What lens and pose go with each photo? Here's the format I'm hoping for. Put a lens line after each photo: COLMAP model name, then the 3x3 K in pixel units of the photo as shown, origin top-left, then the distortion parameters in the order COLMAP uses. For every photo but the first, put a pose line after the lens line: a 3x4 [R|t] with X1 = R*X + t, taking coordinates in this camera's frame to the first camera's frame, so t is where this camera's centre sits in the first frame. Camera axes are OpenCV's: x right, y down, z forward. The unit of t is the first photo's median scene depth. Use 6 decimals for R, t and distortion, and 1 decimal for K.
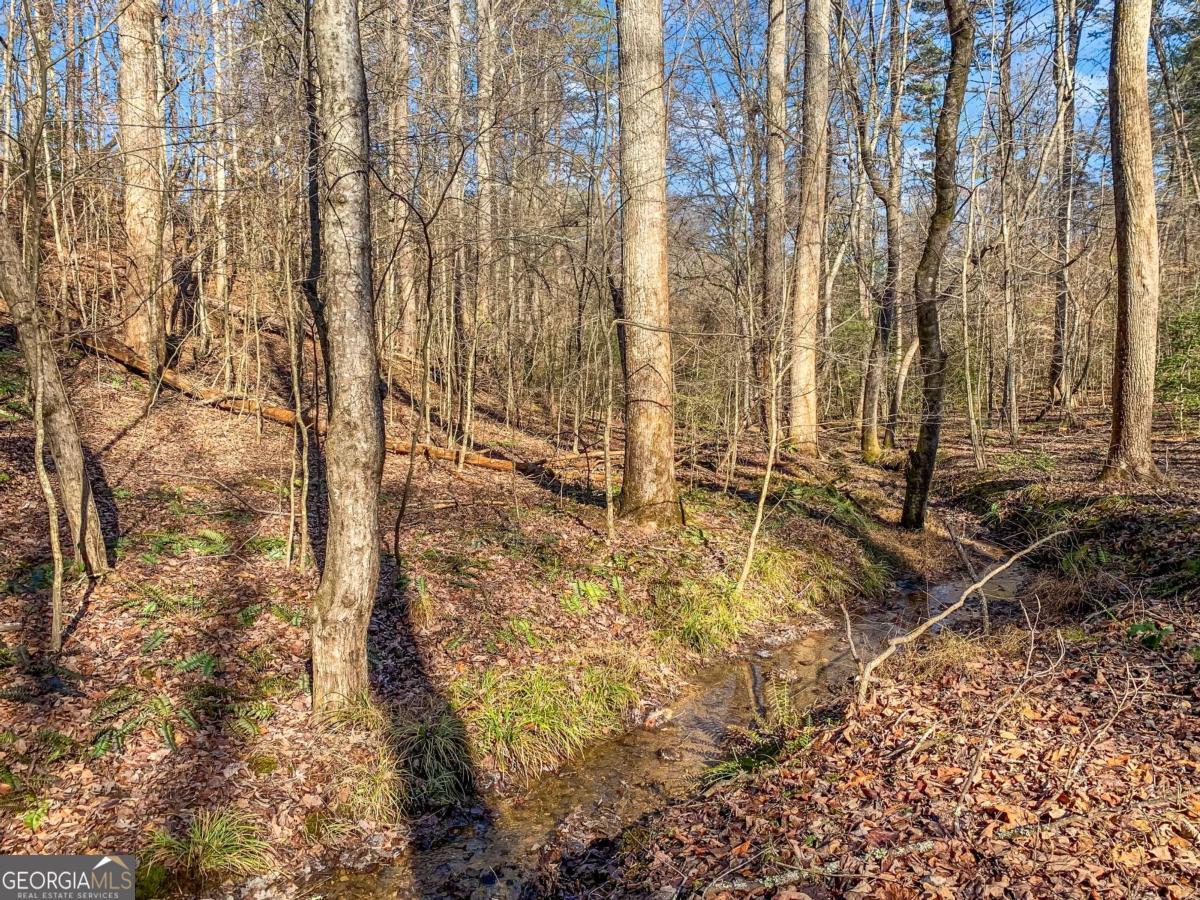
lens RADIAL K [[962.8, 0, 598.7], [0, 962.8, 459.0], [0, 0, 1]] dist [0.041123, -0.021131]
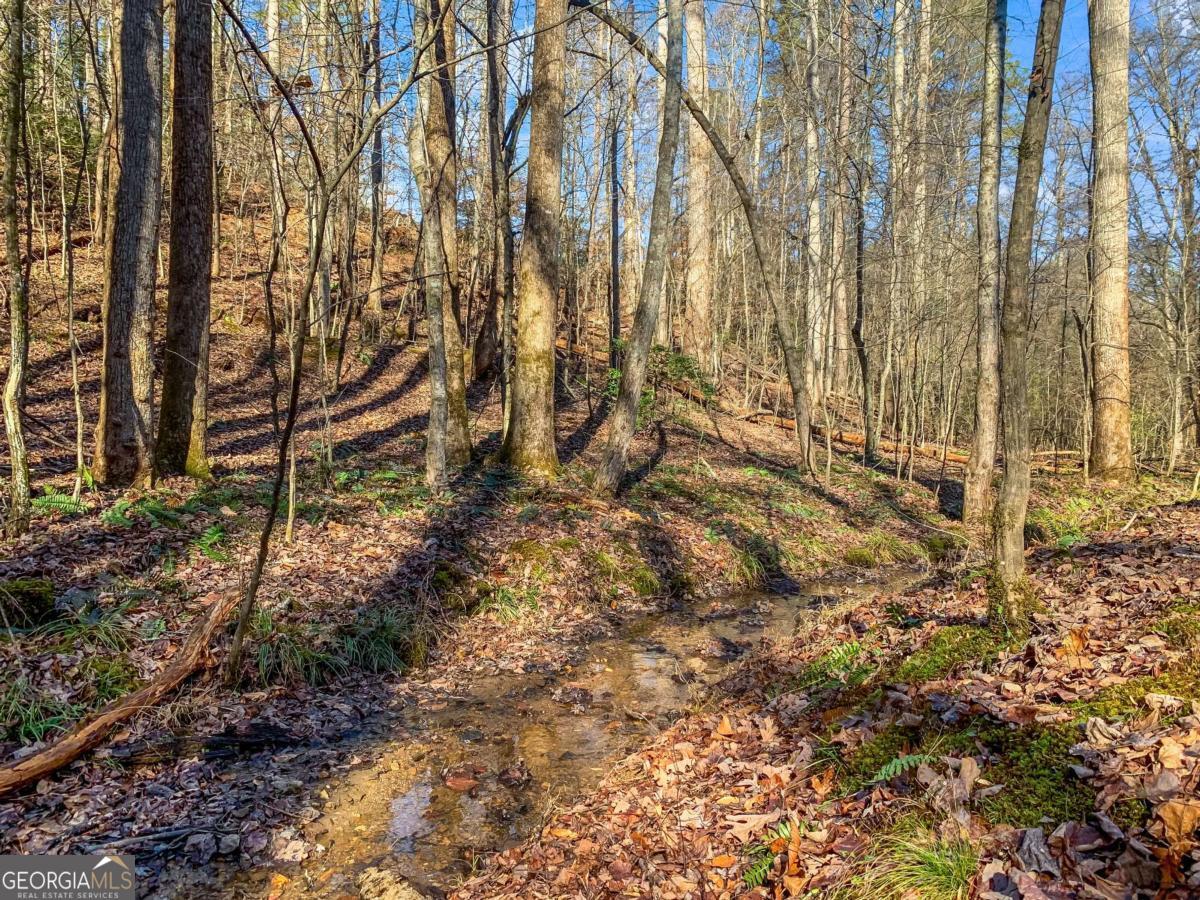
lens RADIAL K [[962.8, 0, 598.7], [0, 962.8, 459.0], [0, 0, 1]] dist [0.041123, -0.021131]
pose [[0.929116, 0.015231, -0.369474, -0.132303], [-0.034843, 0.998312, -0.046465, 0.134098], [0.368143, 0.056045, 0.928078, -0.689663]]
